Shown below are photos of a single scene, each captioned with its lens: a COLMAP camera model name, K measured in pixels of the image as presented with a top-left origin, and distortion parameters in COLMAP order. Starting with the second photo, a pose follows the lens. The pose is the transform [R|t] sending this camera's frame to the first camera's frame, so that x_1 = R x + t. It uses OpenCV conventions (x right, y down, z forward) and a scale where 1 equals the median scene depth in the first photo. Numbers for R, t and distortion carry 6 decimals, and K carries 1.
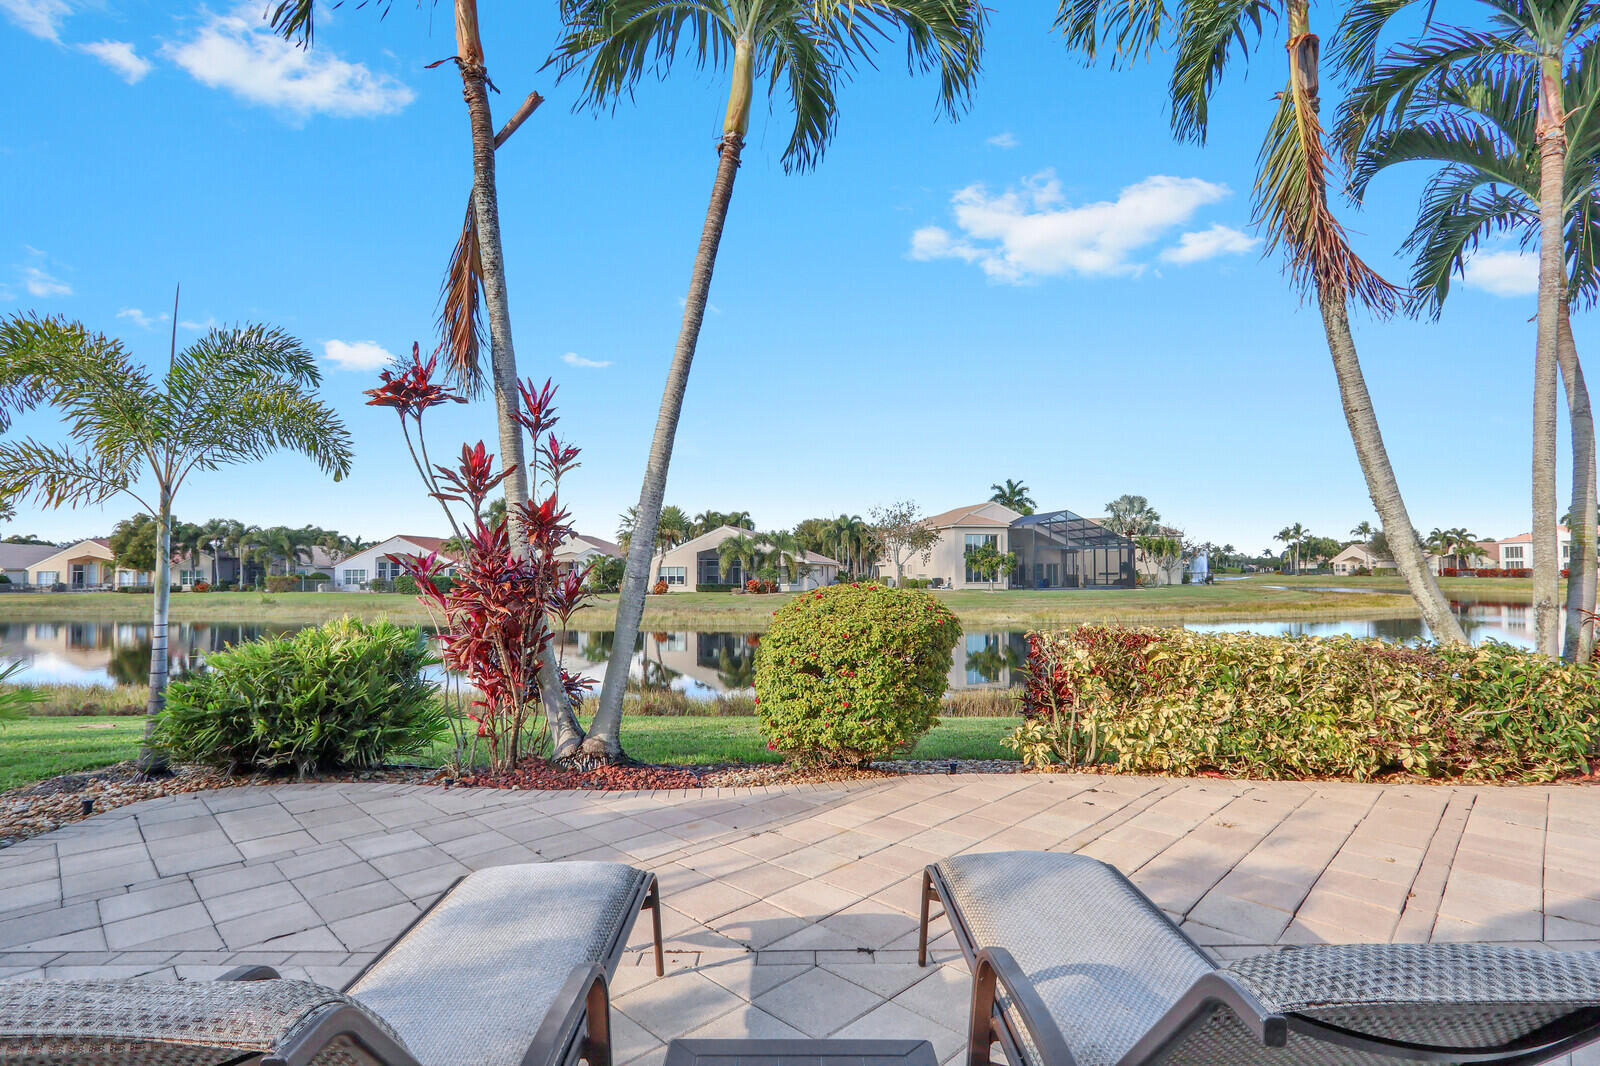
lens RADIAL K [[769.7, 0, 813.9], [0, 769.7, 560.7], [0, 0, 1]] dist [-0.017978, 0.000226]
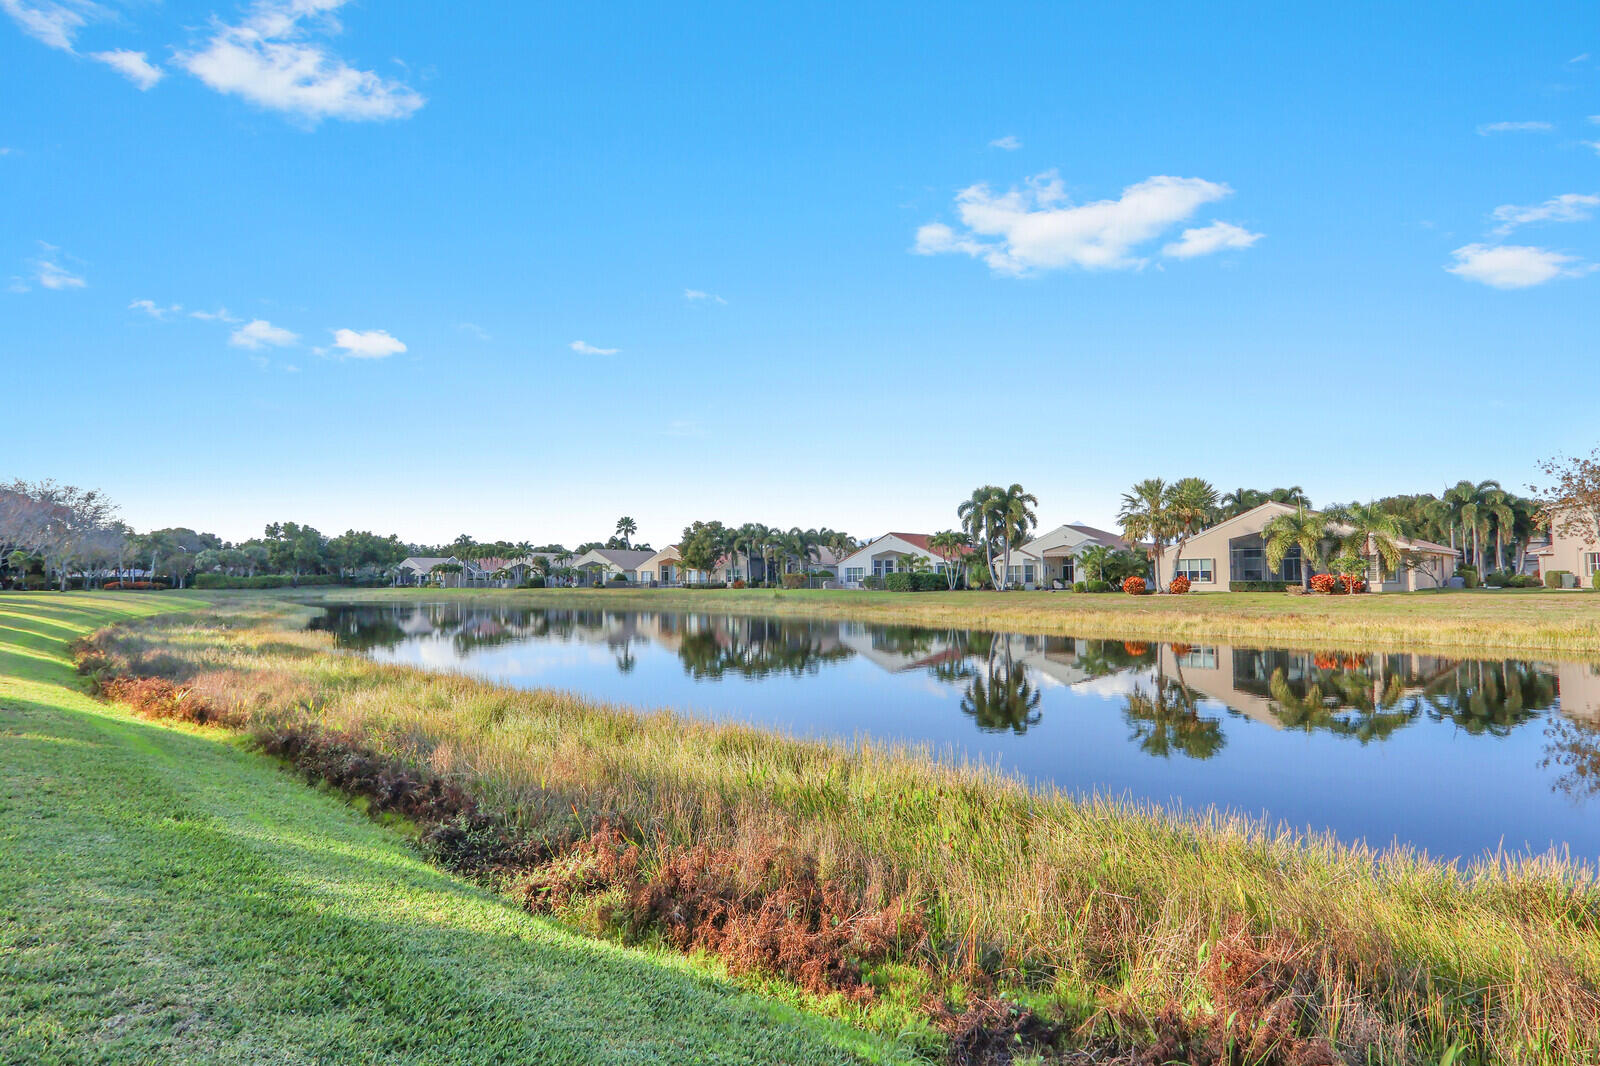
lens RADIAL K [[775.5, 0, 809.9], [0, 775.5, 545.7], [0, 0, 1]] dist [-0.012418, 0.000467]
pose [[0.807197, -0.024841, -0.589759, -0.032575], [0.011690, 0.999591, -0.026103, 0.009173], [0.590166, 0.014176, 0.807157, 0.125649]]
